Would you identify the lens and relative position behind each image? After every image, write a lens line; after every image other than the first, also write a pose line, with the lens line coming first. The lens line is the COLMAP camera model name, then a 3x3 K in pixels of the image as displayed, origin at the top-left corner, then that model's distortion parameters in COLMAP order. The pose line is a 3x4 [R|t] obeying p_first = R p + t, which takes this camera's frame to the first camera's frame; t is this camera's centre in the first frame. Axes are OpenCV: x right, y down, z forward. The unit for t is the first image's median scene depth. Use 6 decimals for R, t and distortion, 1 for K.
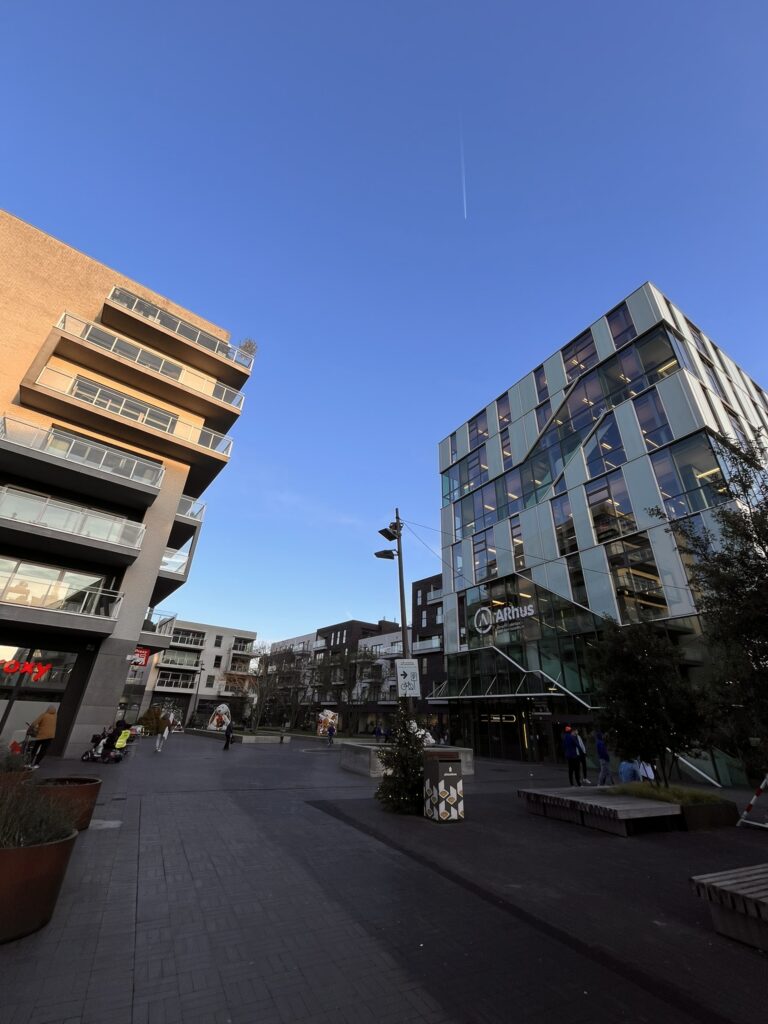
lens RADIAL K [[408.7, 0, 384.0], [0, 408.7, 512.0], [0, 0, 1]] dist [-0.000237, -0.000020]
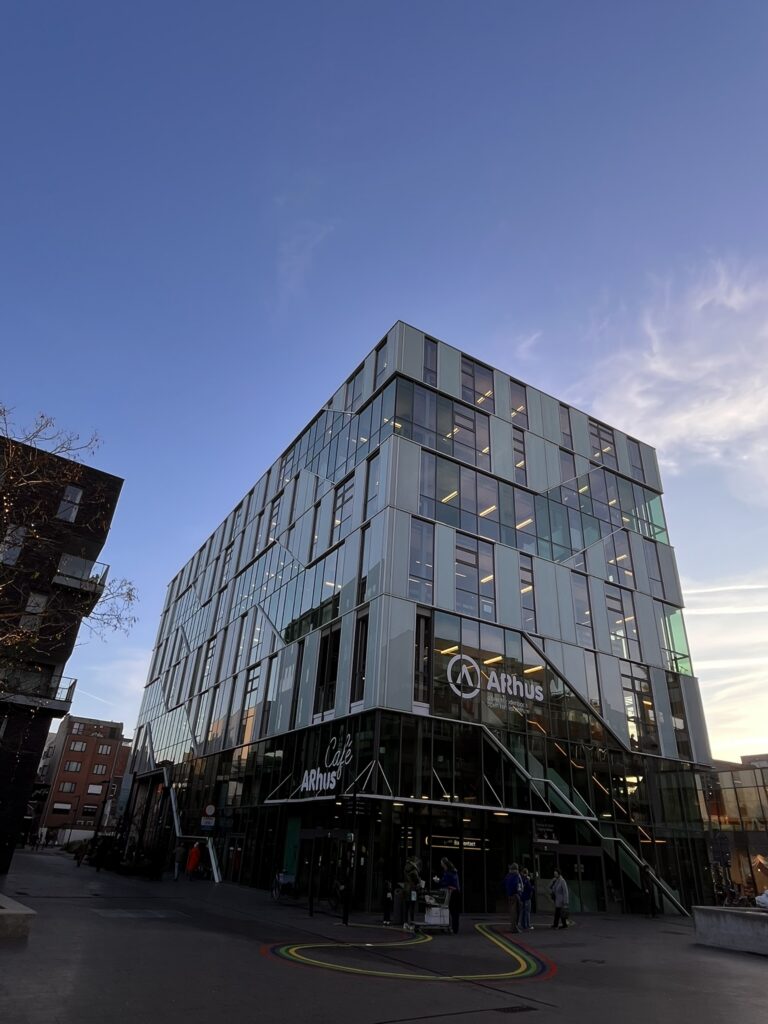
lens RADIAL K [[624.1, 0, 384.0], [0, 624.1, 512.0], [0, 0, 1]] dist [0.002011, 0.000560]
pose [[0.004922, 0.439552, 0.898204, -0.648924], [-0.498369, 0.779796, -0.378875, 0.463467], [-0.866951, -0.445772, 0.222897, 0.972780]]
